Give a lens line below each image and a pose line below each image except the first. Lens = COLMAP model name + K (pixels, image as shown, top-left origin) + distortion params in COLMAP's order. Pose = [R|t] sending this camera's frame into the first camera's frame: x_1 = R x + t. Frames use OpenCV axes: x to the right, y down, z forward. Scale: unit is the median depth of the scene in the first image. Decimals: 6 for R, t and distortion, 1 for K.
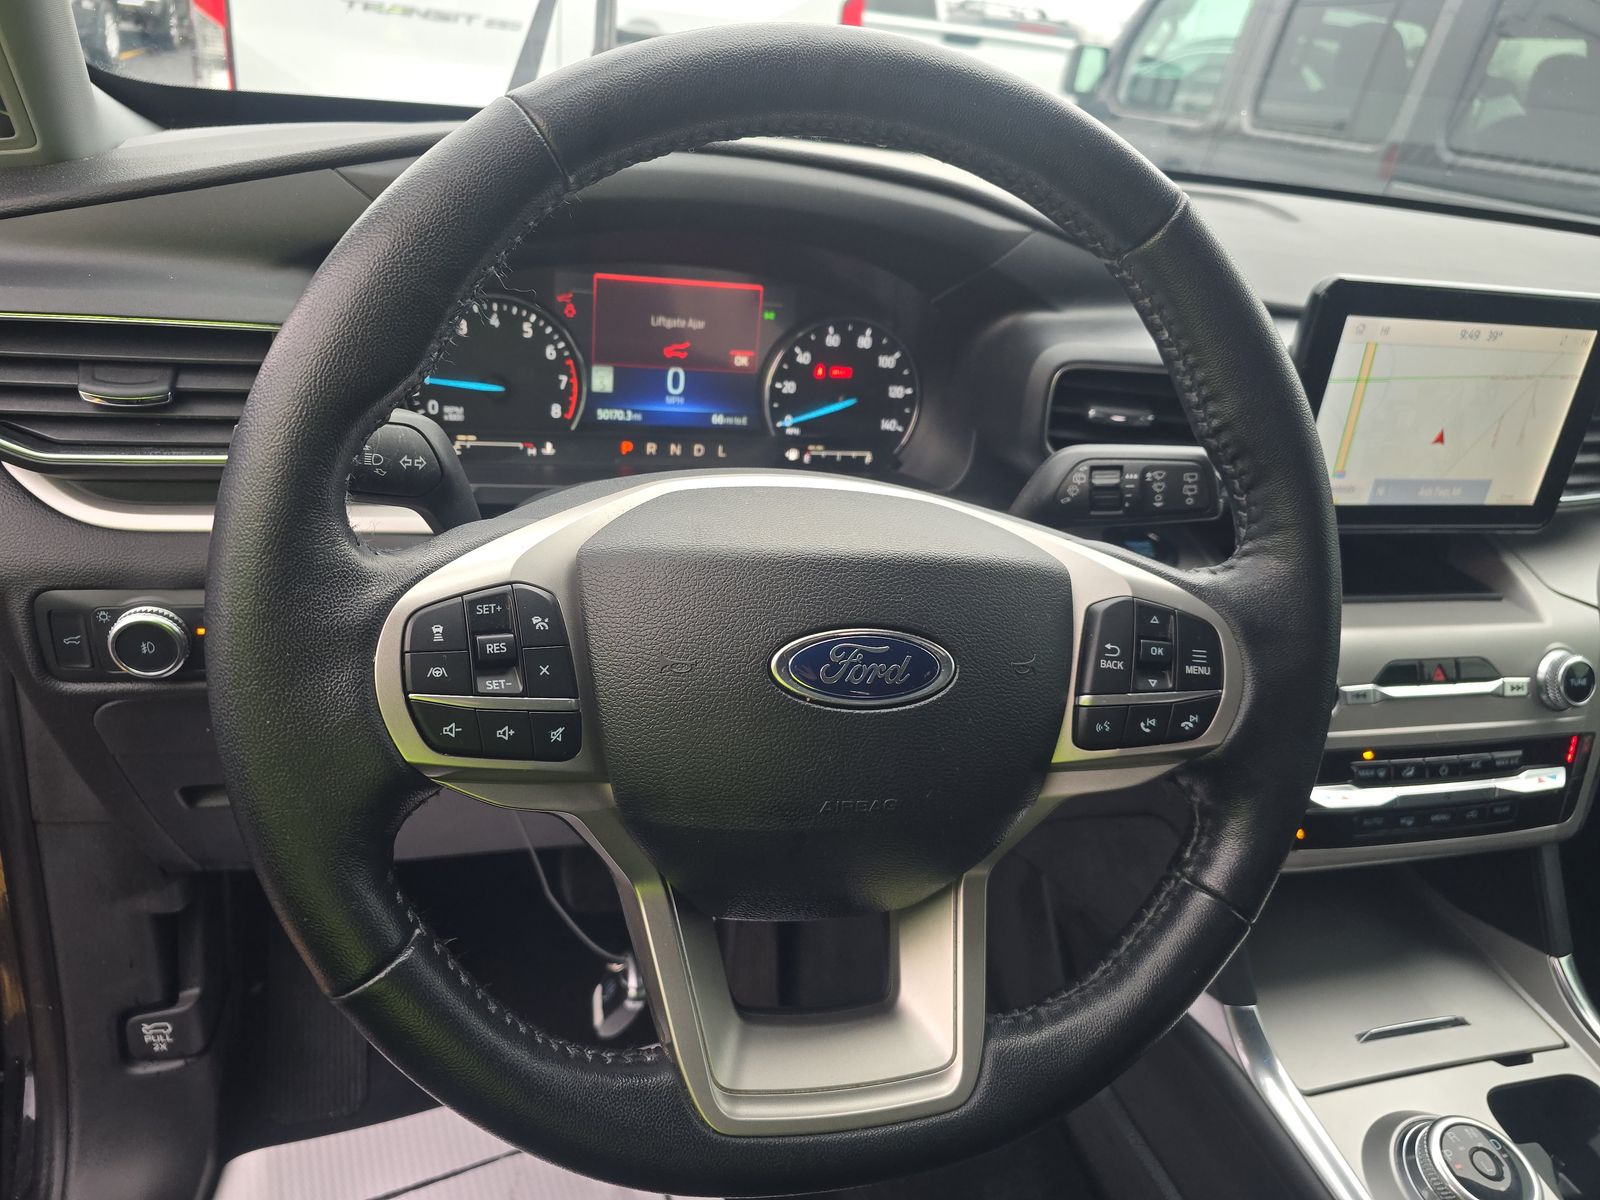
lens RADIAL K [[1095.7, 0, 789.7], [0, 1095.7, 605.5], [0, 0, 1]] dist [0.039781, -0.048294]
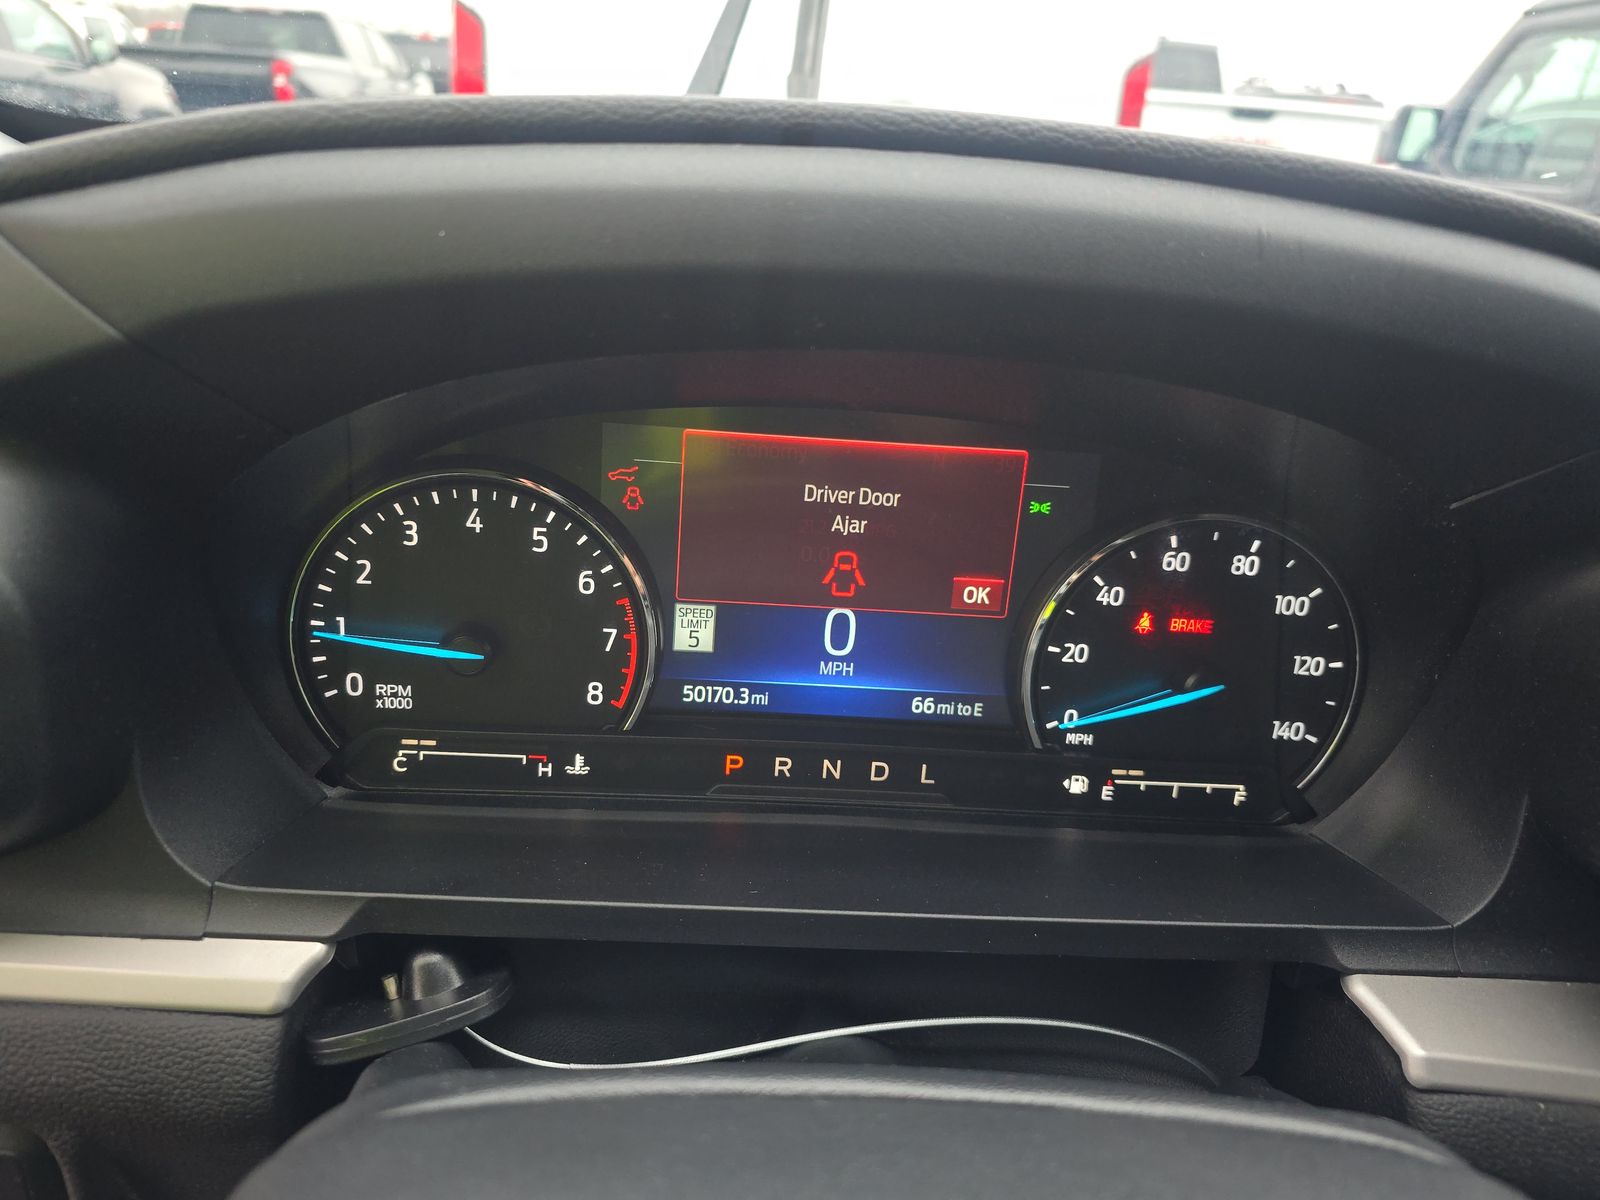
lens RADIAL K [[1080.7, 0, 794.9], [0, 1080.7, 583.9], [0, 0, 1]] dist [0.039969, -0.044499]
pose [[0.975515, 0.044416, -0.215401, -0.020164], [-0.063091, 0.994747, -0.080609, -0.186705], [0.210690, 0.092225, 0.973193, 0.520505]]
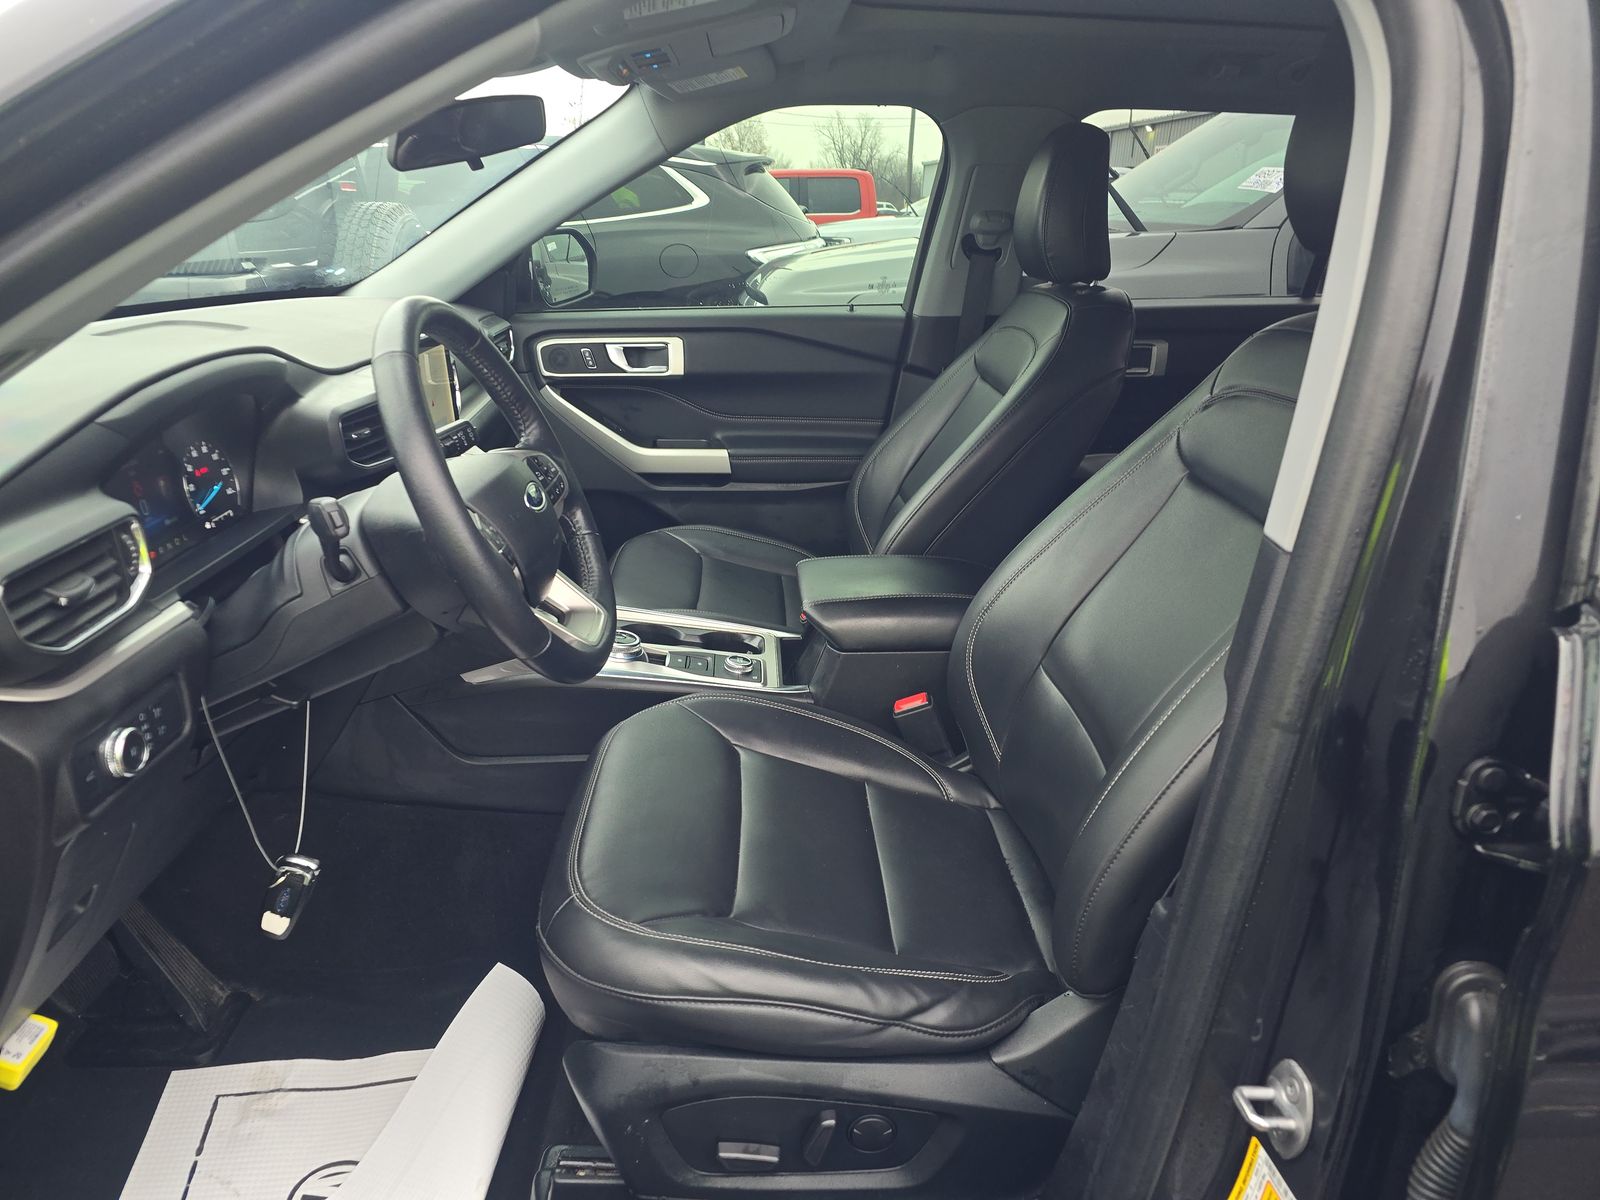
lens RADIAL K [[1080.7, 0, 794.9], [0, 1080.7, 583.9], [0, 0, 1]] dist [0.039969, -0.044499]
pose [[0.233073, -0.428695, 0.872868, -1.288937], [0.453449, 0.841944, 0.292428, -0.148391], [-0.860268, 0.327644, 0.390625, -0.361706]]
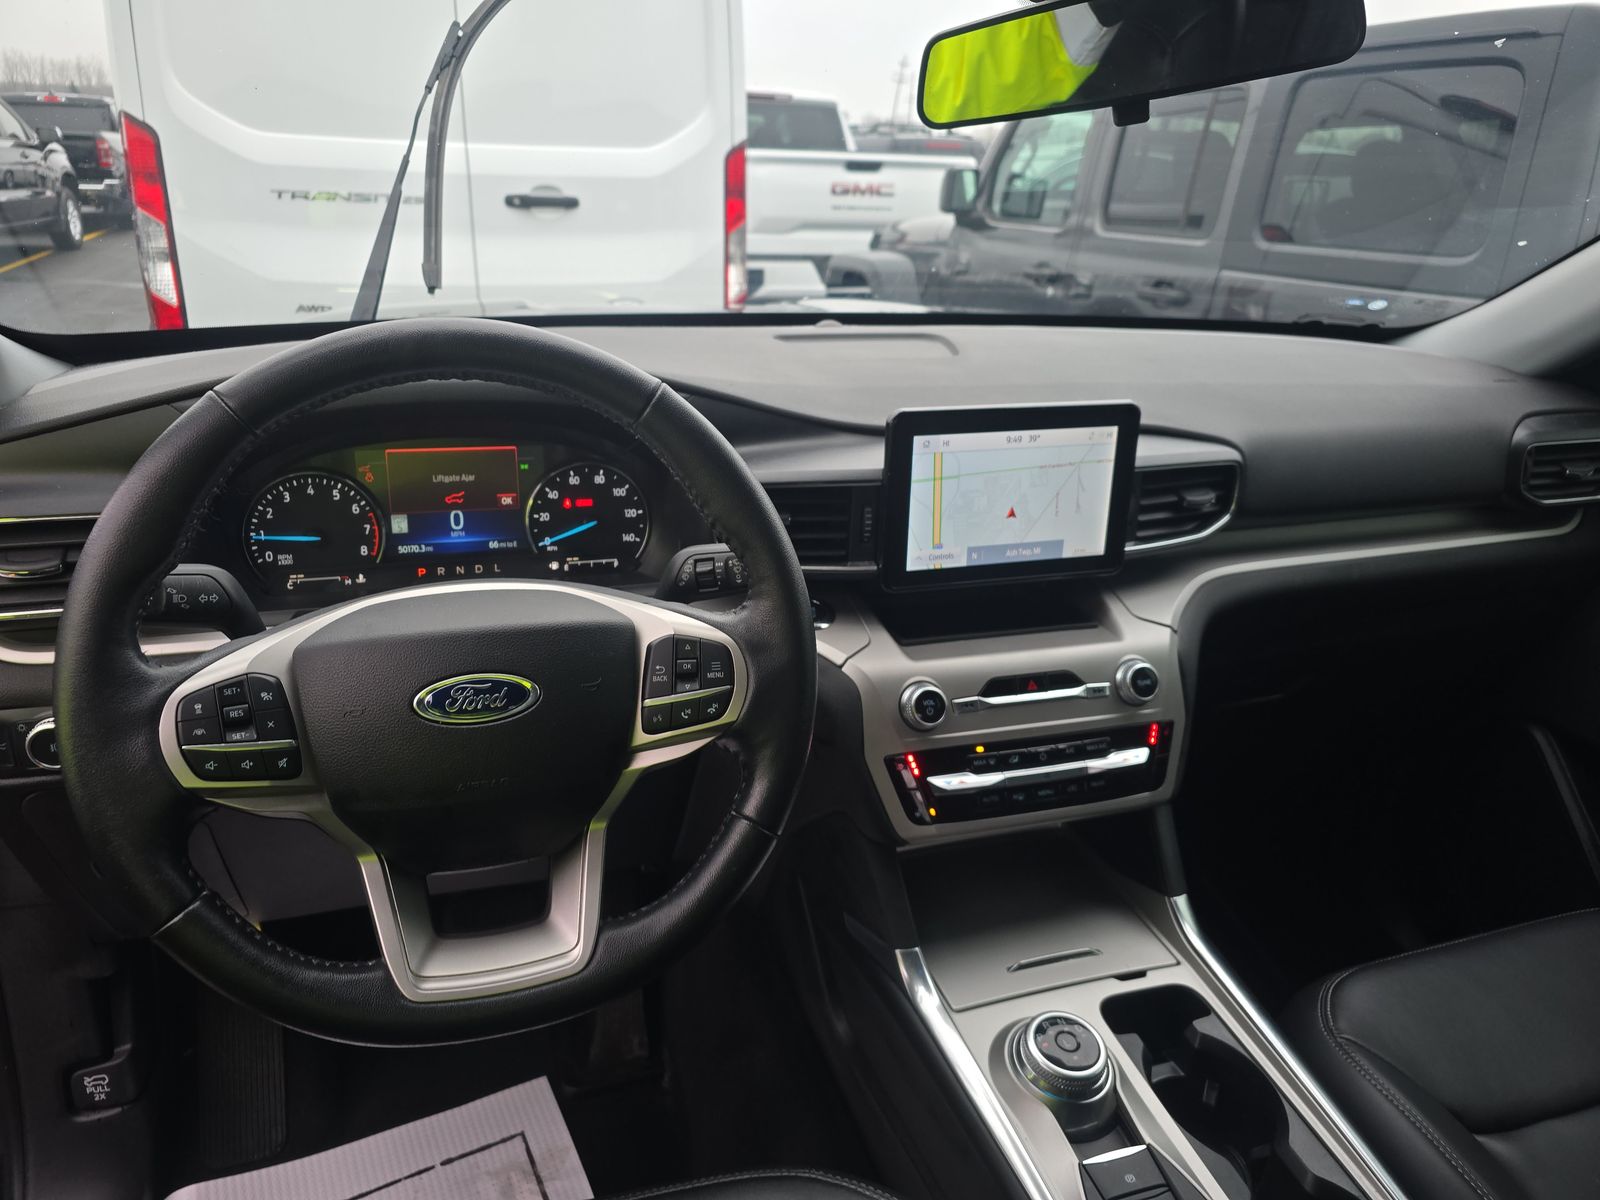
lens RADIAL K [[1103.9, 0, 800.0], [0, 1103.9, 600.0], [0, 0, 1]] dist [0.044161, -0.044732]
pose [[0.995857, -0.089616, 0.015409, 0.286266], [0.090666, 0.991524, -0.093057, 0.057539], [-0.006939, 0.094069, 0.995542, -0.348151]]
